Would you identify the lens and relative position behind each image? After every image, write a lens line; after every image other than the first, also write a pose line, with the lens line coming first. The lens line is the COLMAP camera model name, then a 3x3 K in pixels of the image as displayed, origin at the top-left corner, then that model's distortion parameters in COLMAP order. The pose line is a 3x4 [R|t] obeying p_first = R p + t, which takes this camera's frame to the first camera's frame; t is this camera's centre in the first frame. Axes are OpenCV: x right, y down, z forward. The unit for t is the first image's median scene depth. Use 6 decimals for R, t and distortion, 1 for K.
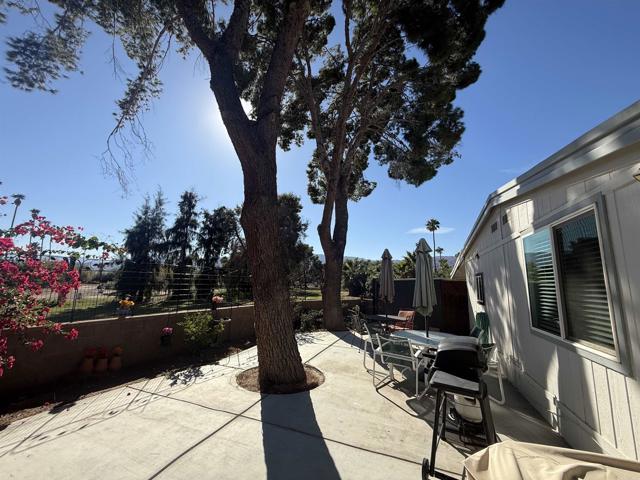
lens RADIAL K [[254.5, 0, 319.5], [0, 254.5, 237.8], [0, 0, 1]] dist [0.000448, 0.000337]
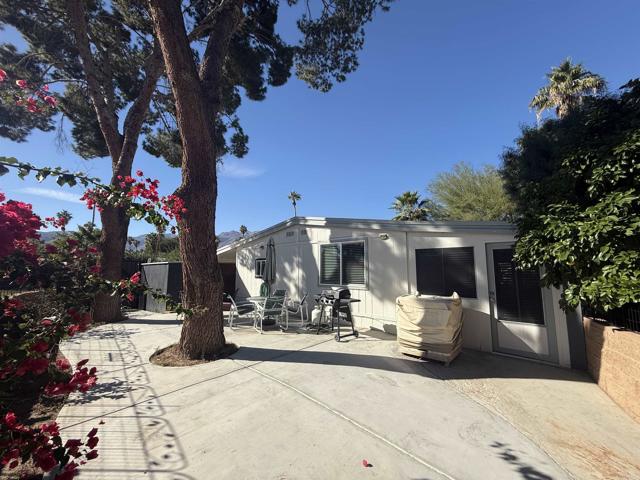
lens RADIAL K [[254.5, 0, 319.5], [0, 254.5, 237.8], [0, 0, 1]] dist [0.000448, 0.000337]
pose [[0.334629, 0.092827, 0.937767, -1.165694], [-0.160586, 0.986198, -0.040318, 0.031353], [-0.928566, -0.137101, 0.344918, 0.238342]]
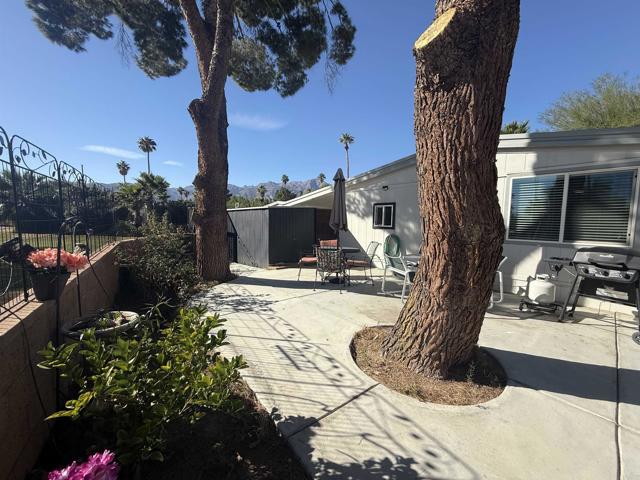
lens RADIAL K [[254.5, 0, 319.5], [0, 254.5, 237.8], [0, 0, 1]] dist [0.000448, 0.000337]
pose [[0.461748, -0.078485, 0.883532, -0.889205], [-0.160595, 0.972219, 0.170293, 0.229086], [-0.872352, -0.220523, 0.436316, 1.135318]]
